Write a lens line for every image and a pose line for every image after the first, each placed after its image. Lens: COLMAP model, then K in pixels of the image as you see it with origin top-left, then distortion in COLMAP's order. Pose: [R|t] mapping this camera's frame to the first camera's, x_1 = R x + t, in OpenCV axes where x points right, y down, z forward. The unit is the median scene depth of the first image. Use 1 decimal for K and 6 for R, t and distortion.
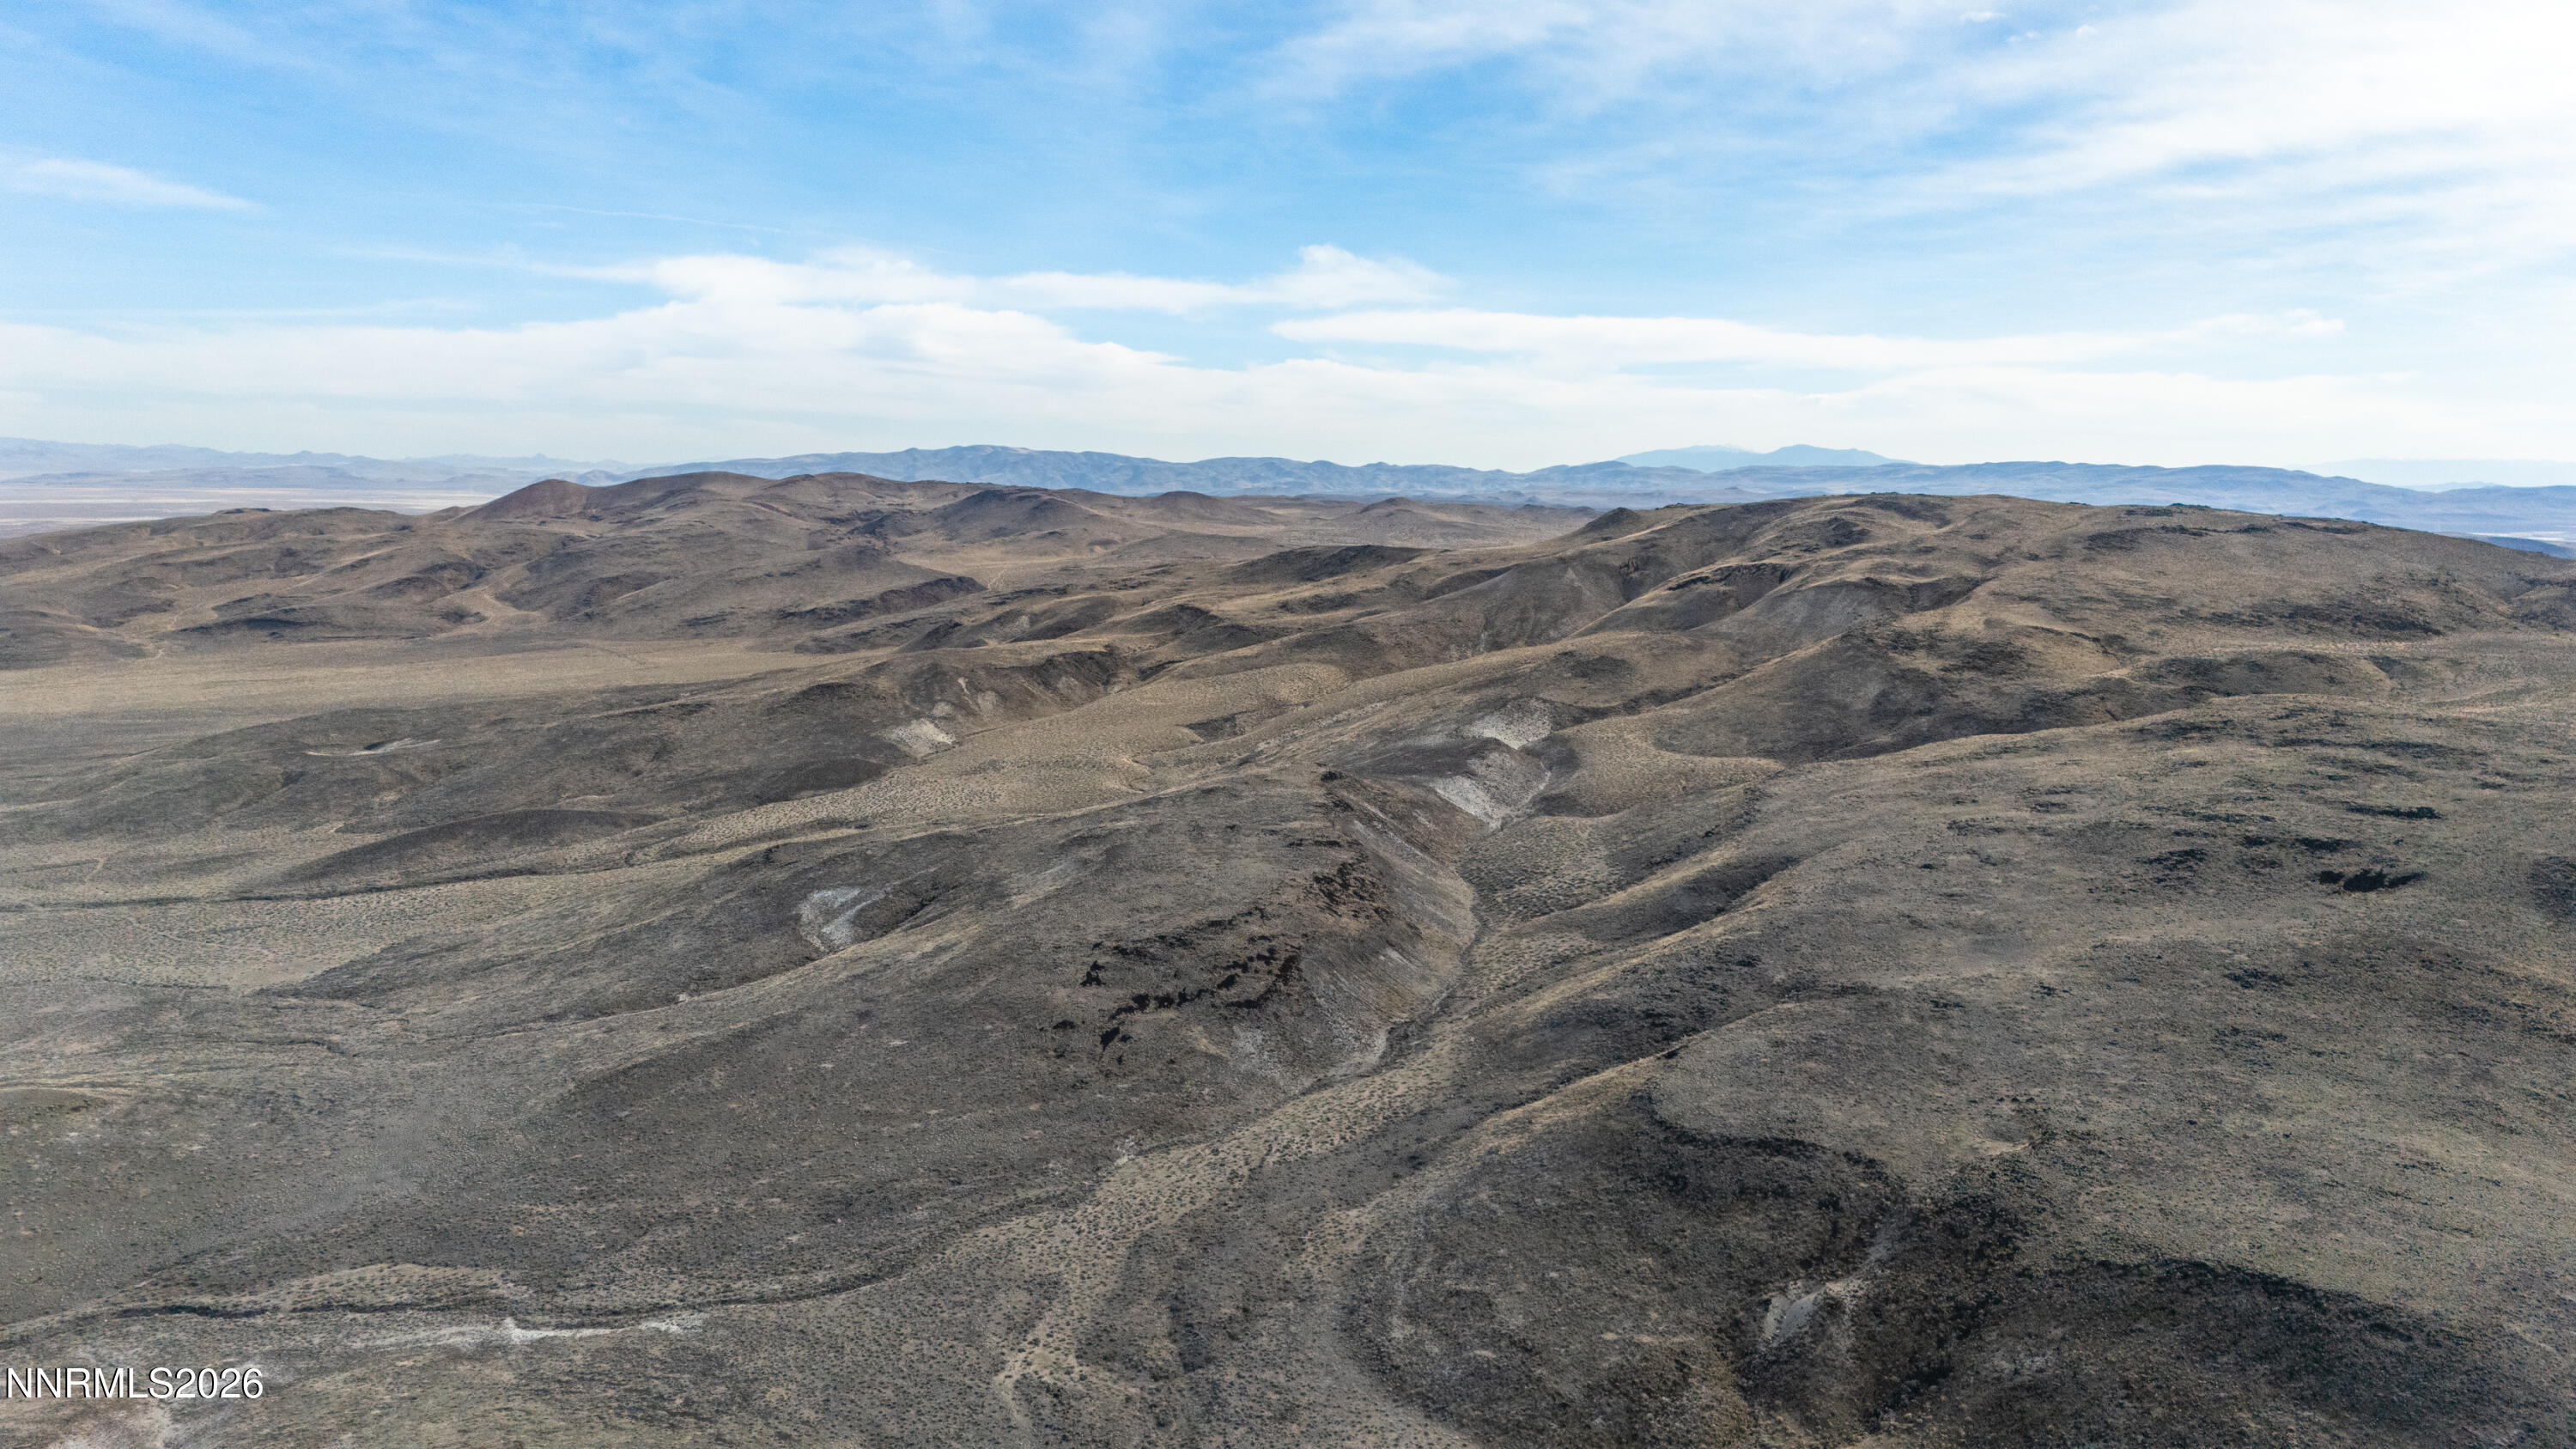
lens RADIAL K [[1872.8, 0, 1286.9], [0, 1872.8, 722.5], [0, 0, 1]] dist [0.085035, -0.066172]
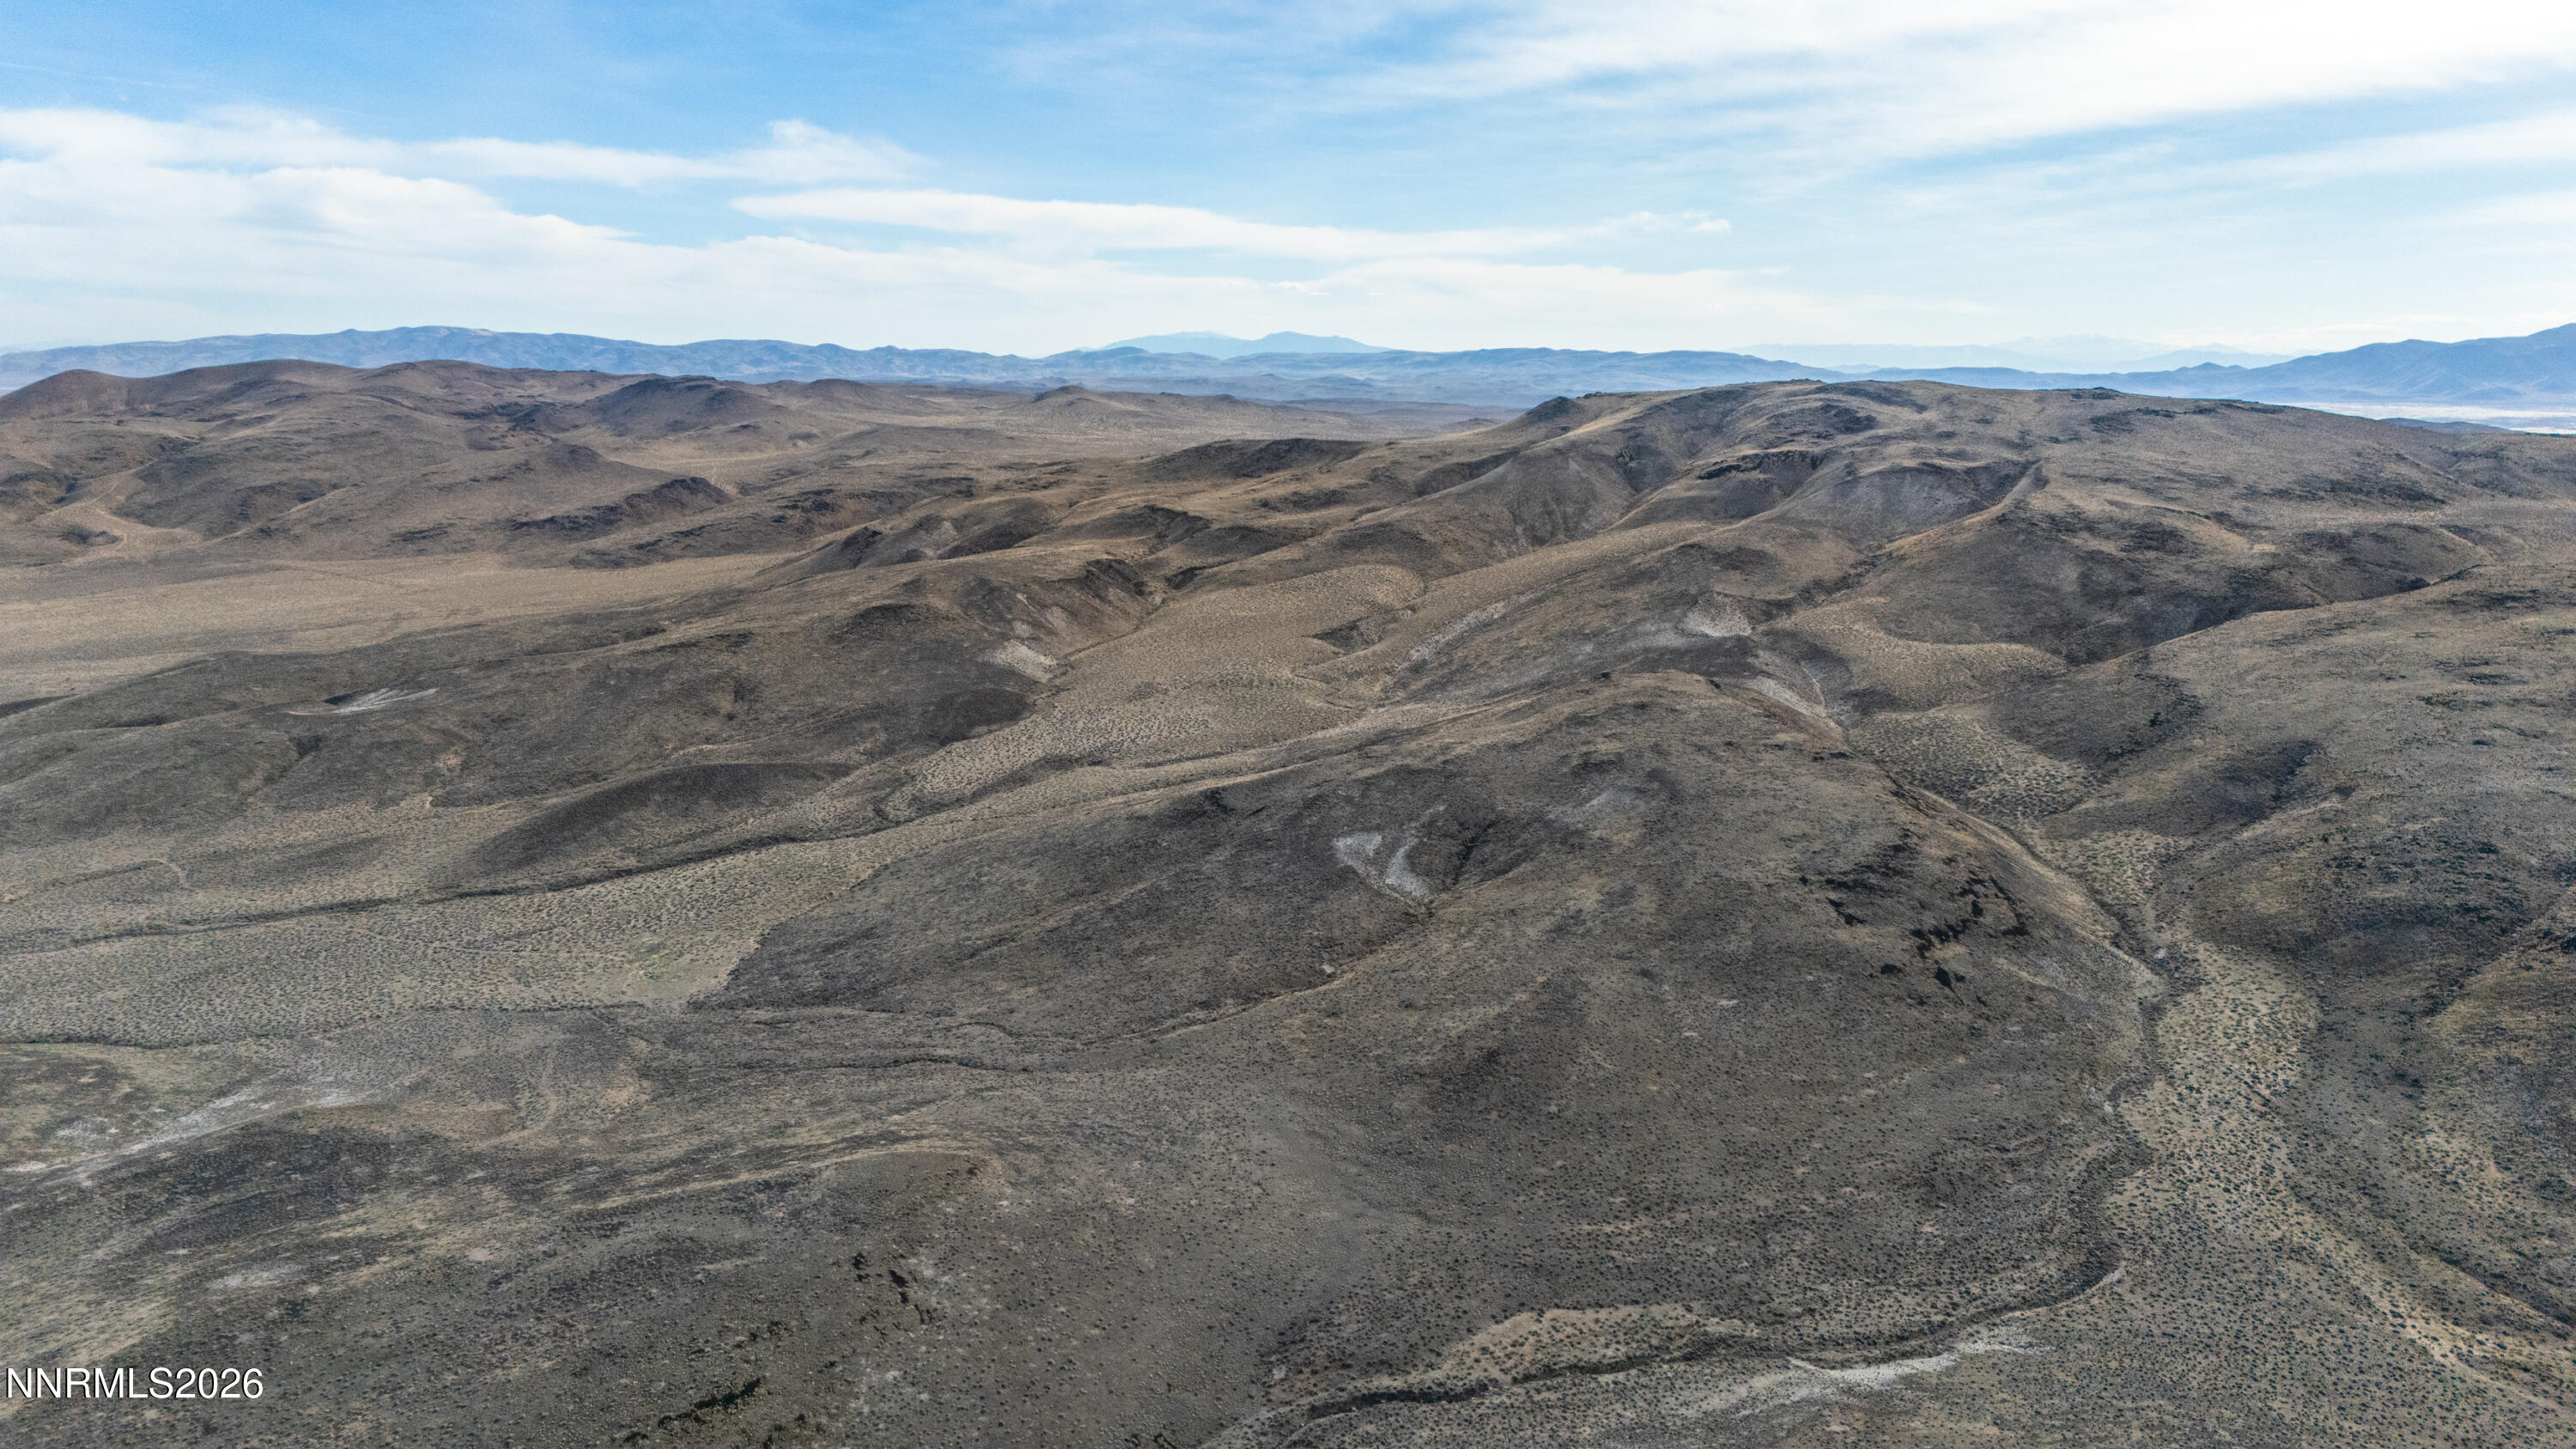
lens RADIAL K [[1866.8, 0, 1290.6], [0, 1866.8, 655.5], [0, 0, 1]] dist [0.069576, -0.047446]
pose [[0.961726, -0.047180, 0.269920, -0.137214], [0.040229, 0.998702, 0.031229, -0.007516], [-0.271043, -0.019175, 0.962376, 0.038508]]
